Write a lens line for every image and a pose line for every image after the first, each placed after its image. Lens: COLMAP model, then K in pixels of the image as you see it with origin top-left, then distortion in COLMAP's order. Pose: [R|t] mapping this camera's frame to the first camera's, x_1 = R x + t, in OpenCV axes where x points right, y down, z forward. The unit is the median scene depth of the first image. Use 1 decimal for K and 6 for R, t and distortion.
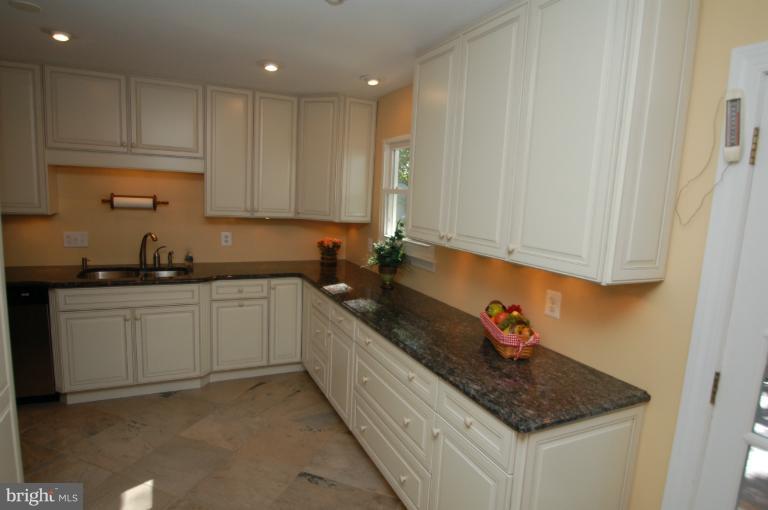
lens RADIAL K [[452.6, 0, 384.0], [0, 452.6, 255.0], [0, 0, 1]] dist [-0.038744, -0.000249]
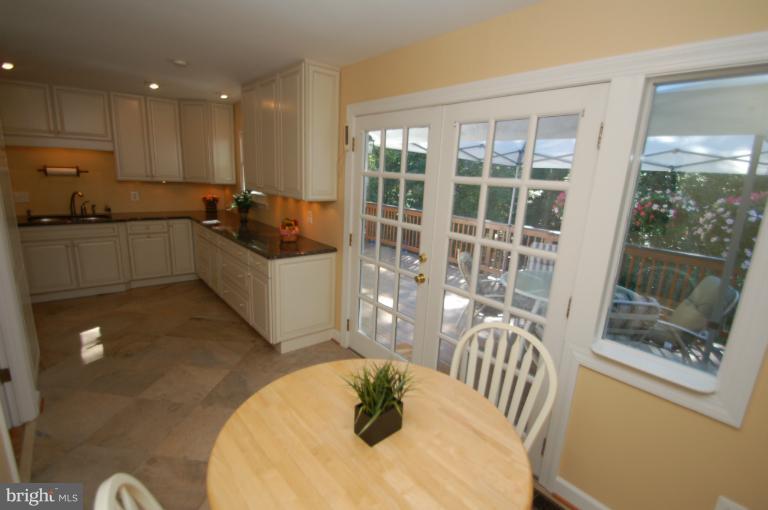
lens RADIAL K [[361.9, 0, 382.9], [0, 361.9, 257.2], [0, 0, 1]] dist [-0.000457, -0.020525]
pose [[0.967344, -0.056187, 0.247160, 0.160404], [0.029944, 0.993625, 0.108688, 0.069554], [-0.251691, -0.097738, 0.962860, -0.431836]]
